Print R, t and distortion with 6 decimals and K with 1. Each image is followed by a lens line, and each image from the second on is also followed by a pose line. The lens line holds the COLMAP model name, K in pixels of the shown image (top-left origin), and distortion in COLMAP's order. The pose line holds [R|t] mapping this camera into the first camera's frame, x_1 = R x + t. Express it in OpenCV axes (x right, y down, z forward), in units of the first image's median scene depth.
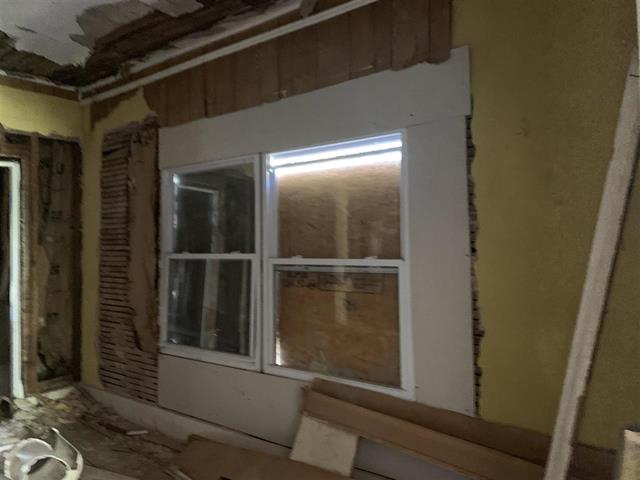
lens RADIAL K [[489.2, 0, 311.9], [0, 489.2, 233.7], [0, 0, 1]] dist [0.032416, -0.040778]
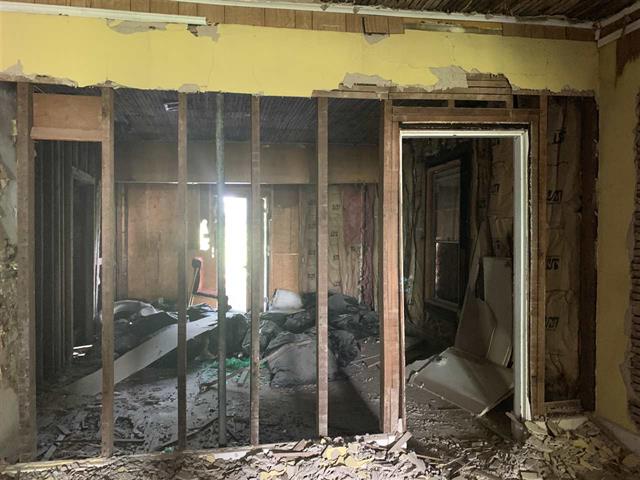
lens RADIAL K [[489.2, 0, 311.5], [0, 489.2, 239.3], [0, 0, 1]] dist [0.032416, -0.040778]
pose [[0.739652, 0.020708, -0.672671, -0.314819], [0.002875, 0.999420, 0.033929, 0.005808], [0.672984, -0.027030, 0.739163, 0.163124]]
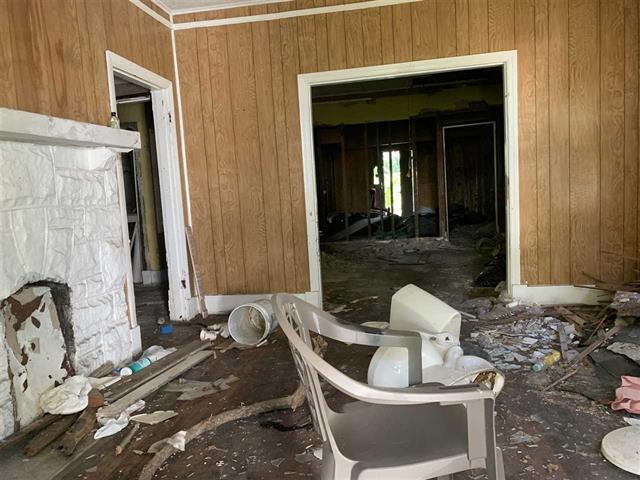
lens RADIAL K [[489.2, 0, 319.9], [0, 489.2, 241.3], [0, 0, 1]] dist [0.032416, -0.040778]
pose [[0.474577, 0.082777, -0.876313, 0.920924], [0.071439, 0.988662, 0.132078, 0.031524], [0.877310, -0.125284, 0.463283, -0.681900]]
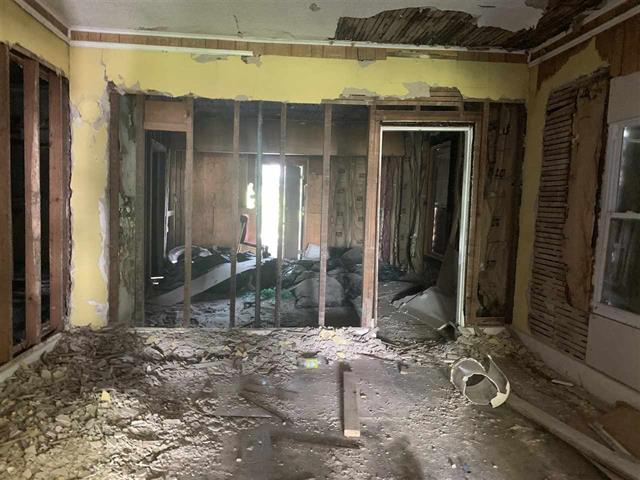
lens RADIAL K [[489.2, 0, 314.7], [0, 489.2, 237.5], [0, 0, 1]] dist [0.032416, -0.040778]
pose [[0.676509, 0.092337, -0.730622, 0.021000], [-0.026963, 0.994549, 0.100727, 0.007322], [0.735940, -0.048443, 0.675311, -0.065349]]
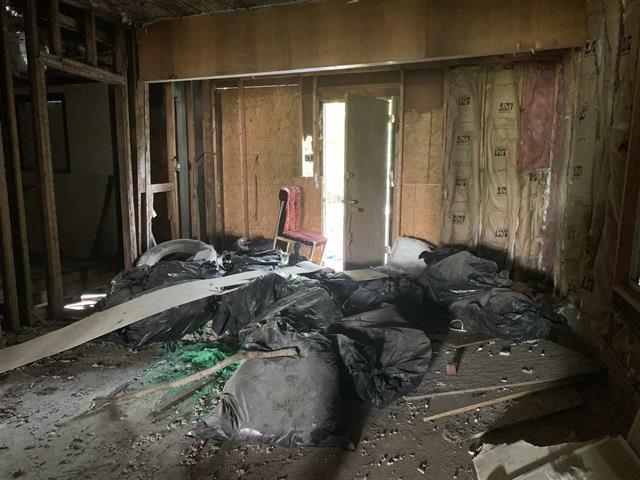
lens RADIAL K [[489.2, 0, 316.5], [0, 489.2, 243.3], [0, 0, 1]] dist [0.032416, -0.040778]
pose [[0.335447, 0.152827, -0.929580, -0.587883], [0.014851, 0.985773, 0.167425, 0.070373], [0.941942, -0.069967, 0.328405, 0.924195]]
